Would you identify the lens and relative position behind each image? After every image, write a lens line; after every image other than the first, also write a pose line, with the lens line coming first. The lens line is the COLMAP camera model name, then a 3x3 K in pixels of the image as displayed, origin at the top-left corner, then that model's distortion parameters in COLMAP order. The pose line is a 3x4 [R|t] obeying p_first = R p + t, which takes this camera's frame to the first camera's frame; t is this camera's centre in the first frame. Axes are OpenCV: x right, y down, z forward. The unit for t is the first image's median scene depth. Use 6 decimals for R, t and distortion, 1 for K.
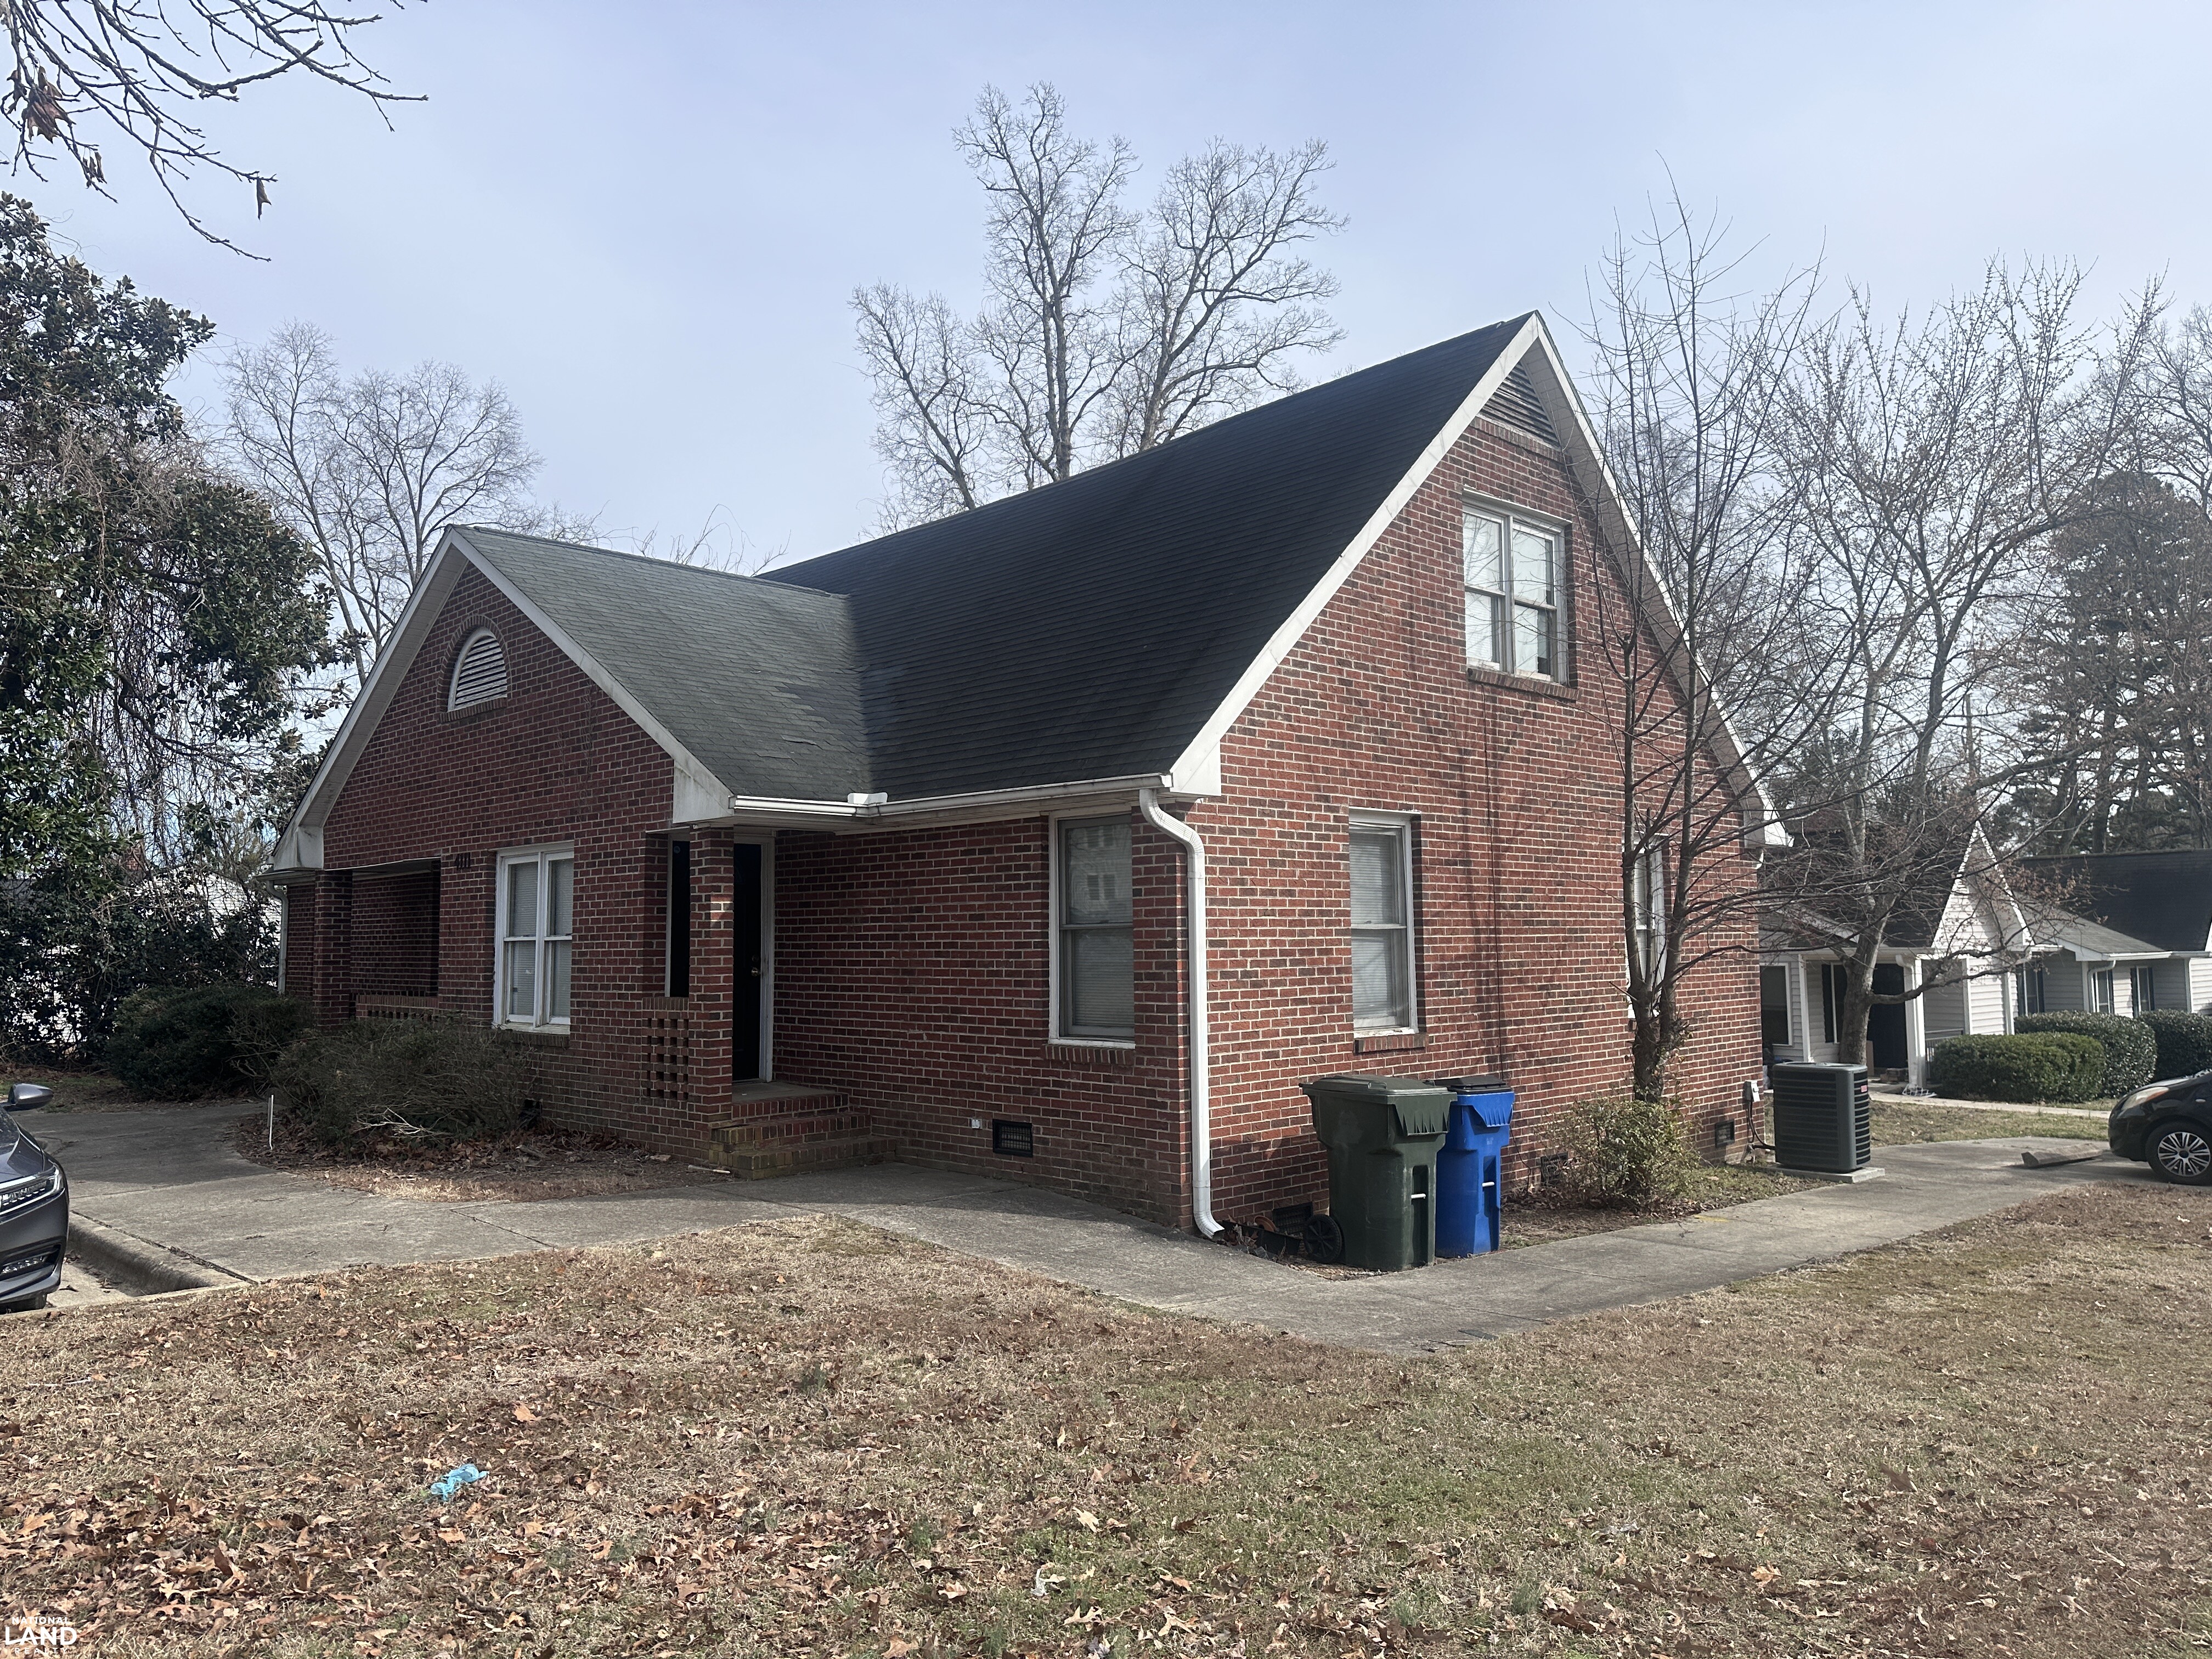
lens RADIAL K [[1551.0, 0, 1104.4], [0, 1551.0, 826.2], [0, 0, 1]] dist [-0.000295, -0.000190]
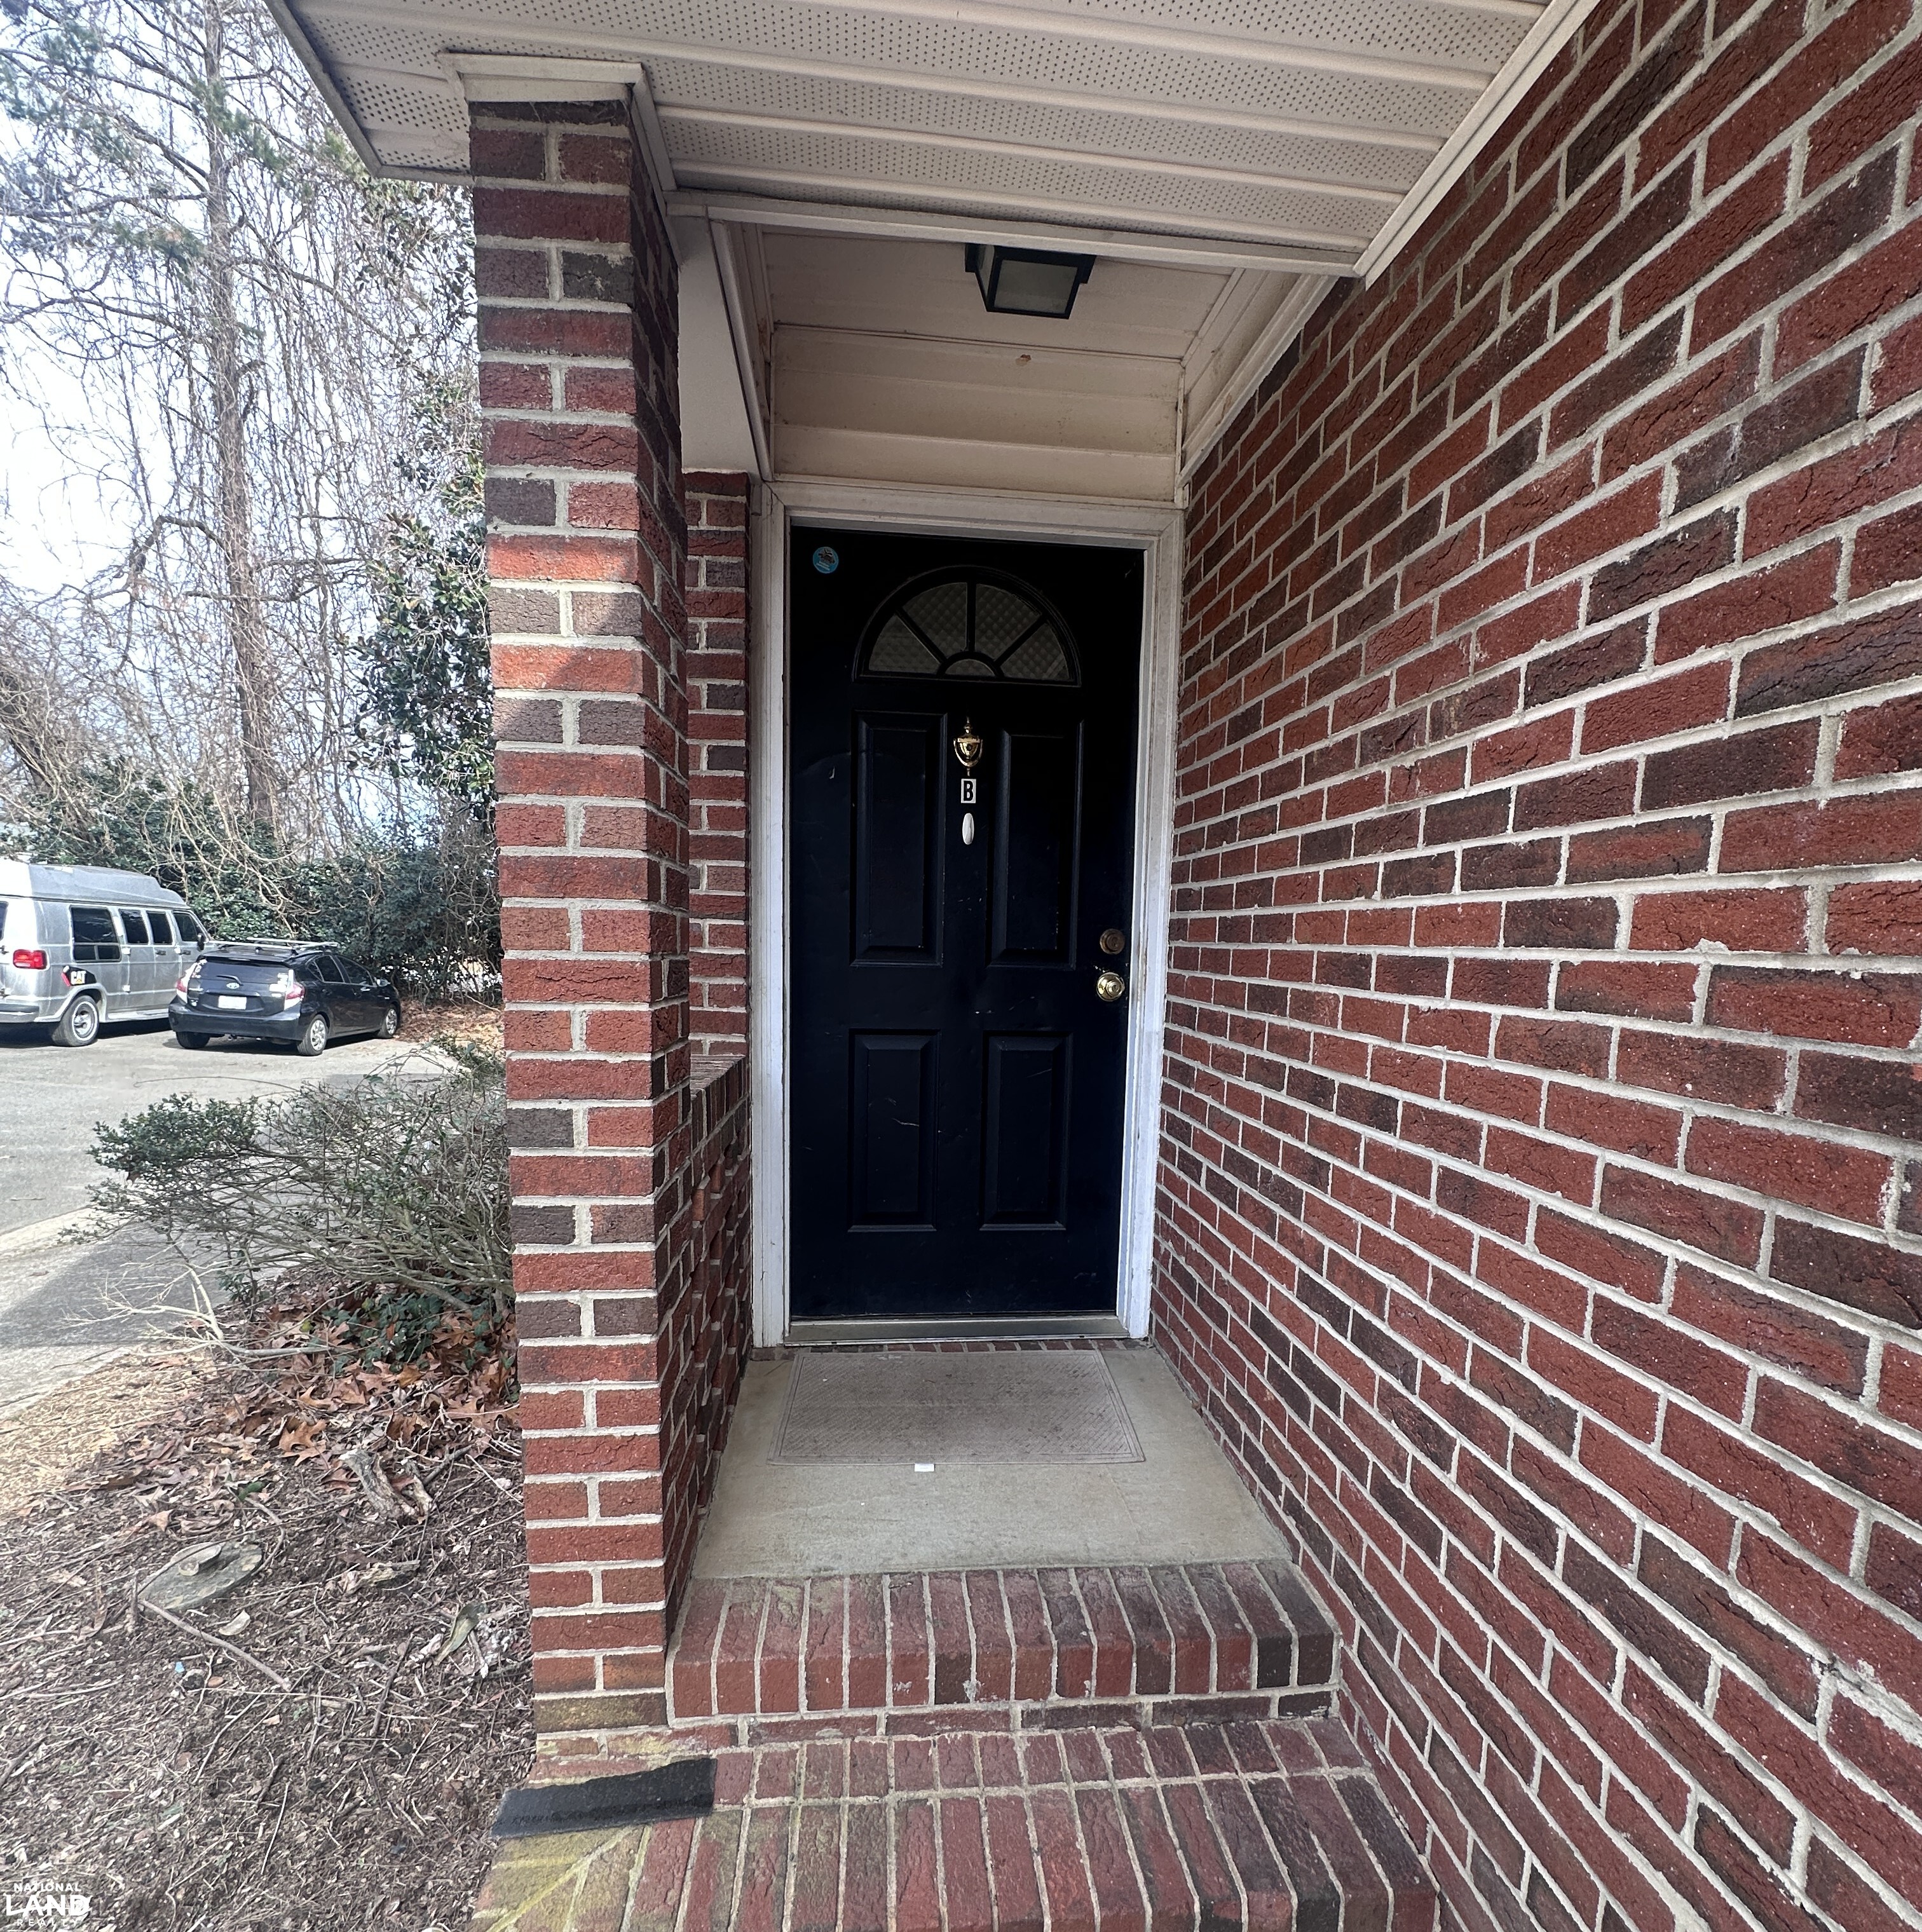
lens RADIAL K [[1020.3, 0, 972.1], [0, 1020.3, 1071.1], [0, 0, 1]] dist [-0.003209, -0.000485]
pose [[0.773361, 0.110959, -0.624180, -0.127919], [0.012127, 0.981795, 0.189557, 0.077344], [0.633850, -0.154166, 0.757936, 0.890378]]
